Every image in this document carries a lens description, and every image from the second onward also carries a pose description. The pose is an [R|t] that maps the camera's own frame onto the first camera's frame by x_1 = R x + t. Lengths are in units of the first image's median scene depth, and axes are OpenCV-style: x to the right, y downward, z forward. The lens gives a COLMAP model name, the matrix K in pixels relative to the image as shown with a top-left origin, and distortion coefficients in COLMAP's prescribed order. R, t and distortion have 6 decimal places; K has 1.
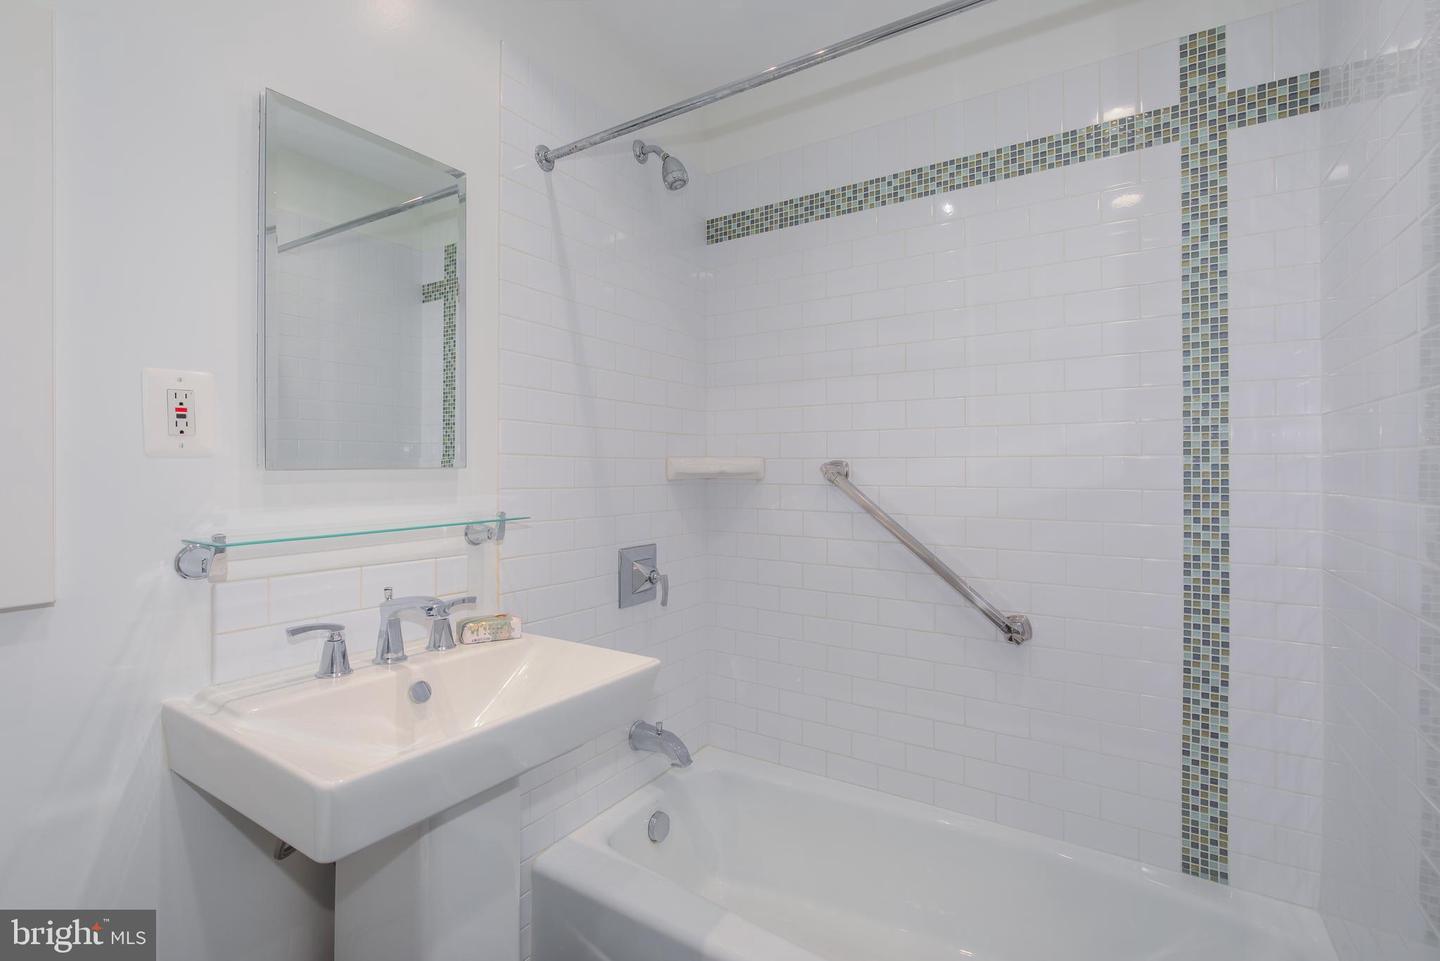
lens RADIAL K [[660.5, 0, 728.7], [0, 660.5, 470.8], [0, 0, 1]] dist [-0.019279, 0.004454]
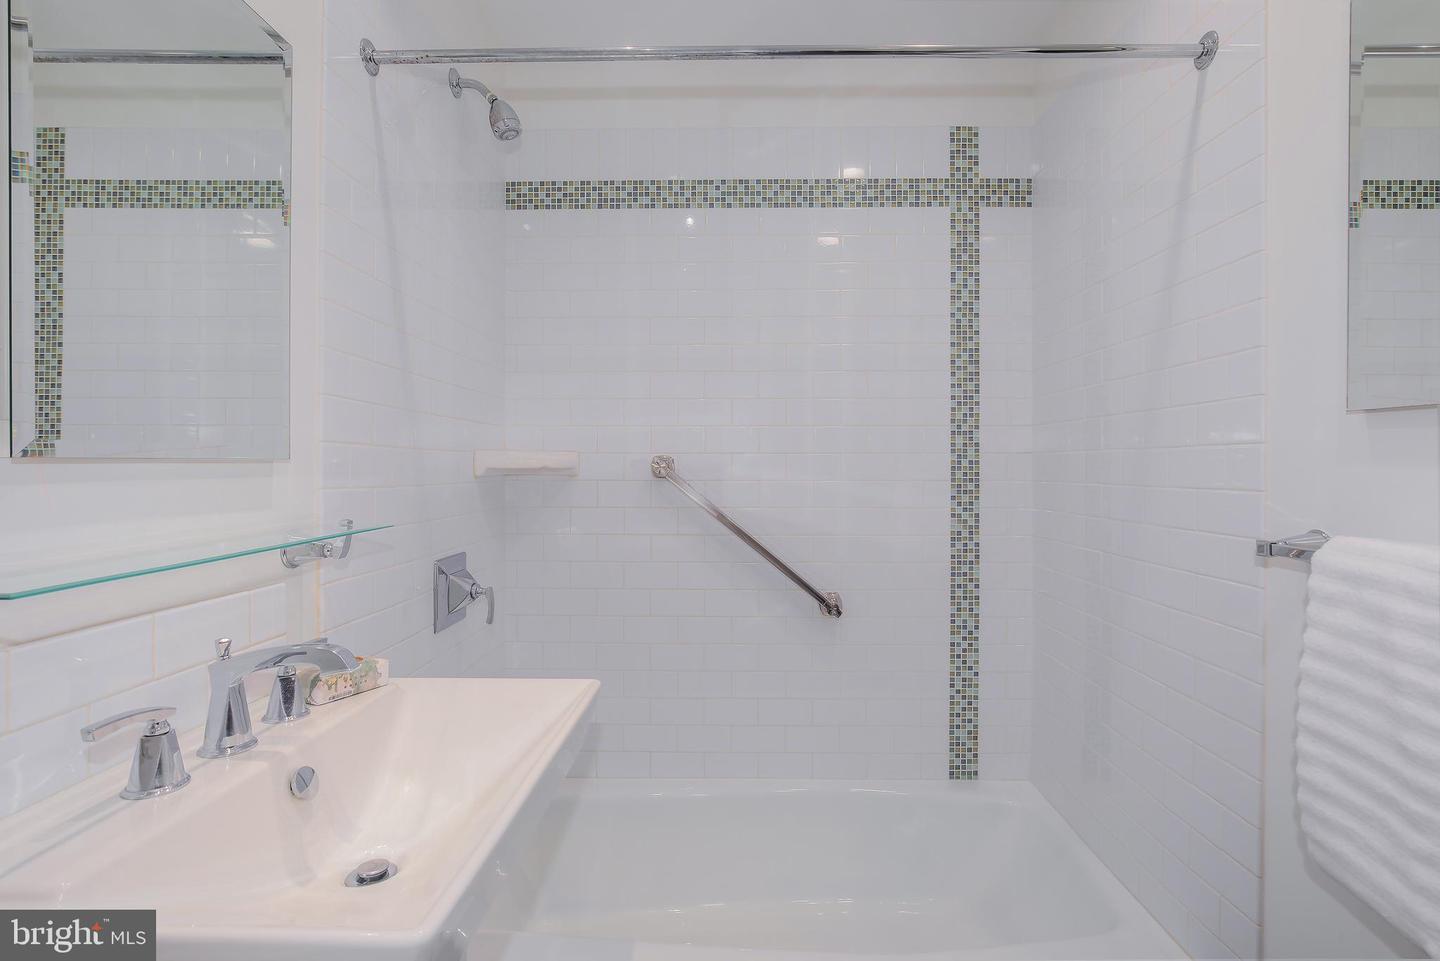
lens RADIAL K [[660.5, 0, 726.5], [0, 660.5, 470.4], [0, 0, 1]] dist [-0.019279, 0.004454]
pose [[0.846753, -0.002780, 0.531980, -0.355659], [0.001387, 0.999994, 0.003017, 0.004845], [-0.531985, -0.001817, 0.846752, 0.140287]]
